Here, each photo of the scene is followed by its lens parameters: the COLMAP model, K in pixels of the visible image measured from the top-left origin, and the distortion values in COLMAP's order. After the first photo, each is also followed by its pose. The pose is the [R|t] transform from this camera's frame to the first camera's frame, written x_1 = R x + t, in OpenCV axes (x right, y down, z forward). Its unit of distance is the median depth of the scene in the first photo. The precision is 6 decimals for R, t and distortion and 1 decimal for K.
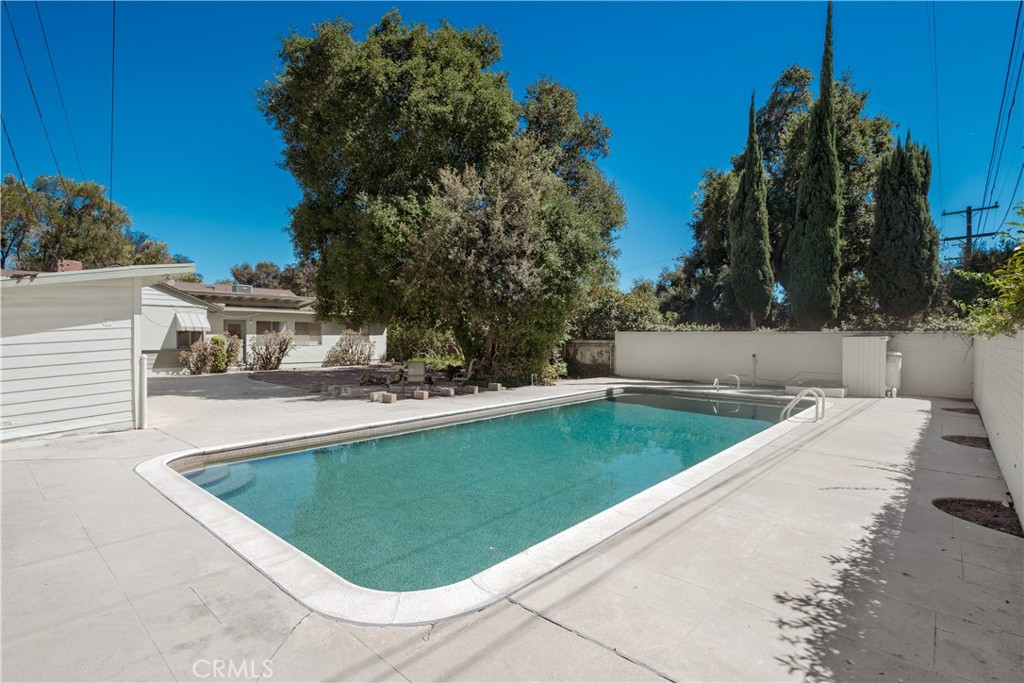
lens RADIAL K [[494.3, 0, 512.0], [0, 494.3, 341.5], [0, 0, 1]] dist [-0.000304, -0.000097]
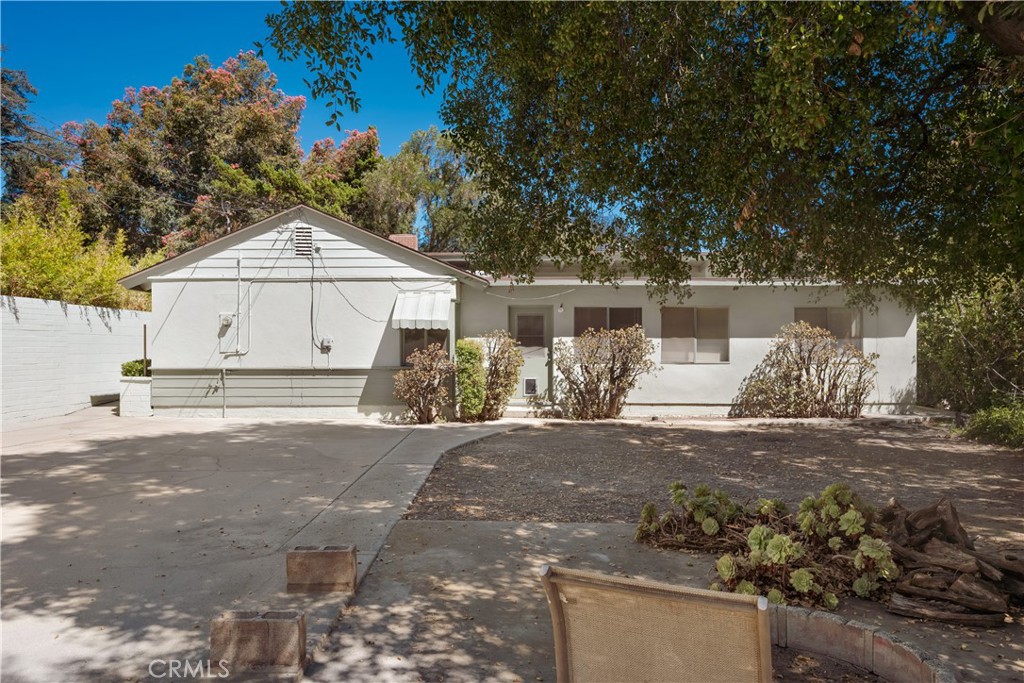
lens RADIAL K [[683.6, 0, 512.0], [0, 683.6, 341.5], [0, 0, 1]] dist [0.000897, 0.000422]
pose [[0.653888, -0.011541, -0.756503, -0.092135], [-0.005306, 0.999789, -0.019838, 0.002584], [0.756572, 0.016986, 0.653689, 0.602131]]
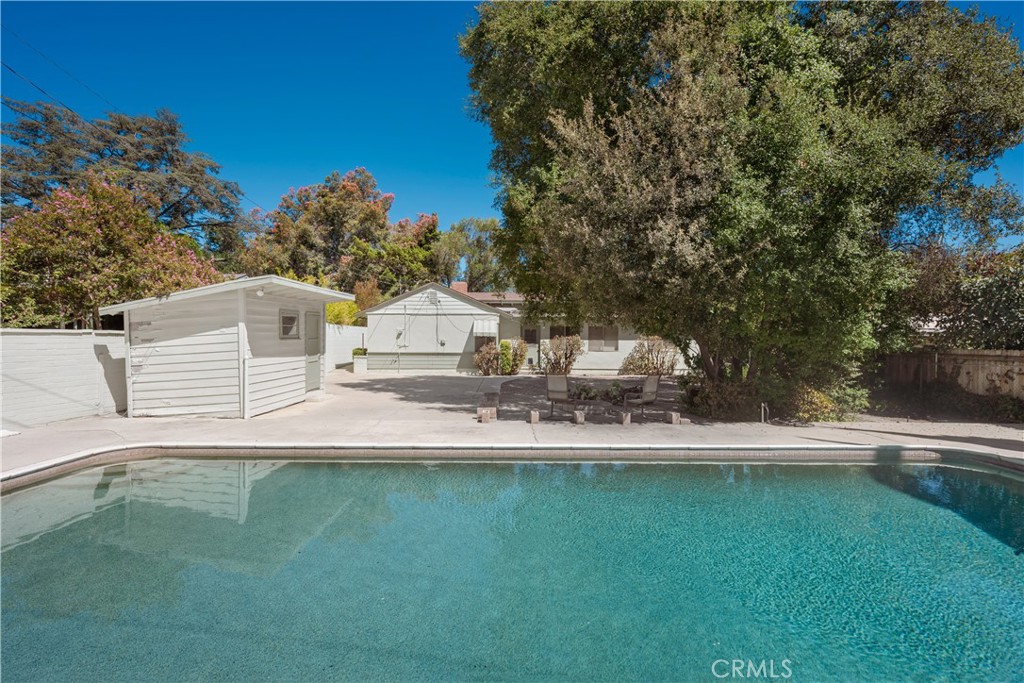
lens RADIAL K [[513.6, 0, 512.0], [0, 513.6, 341.5], [0, 0, 1]] dist [0.000014, -0.000023]
pose [[0.664322, 0.002547, -0.747442, 0.238737], [-0.010685, 0.999924, -0.006089, -0.002838], [0.747370, 0.012031, 0.664299, 0.264857]]
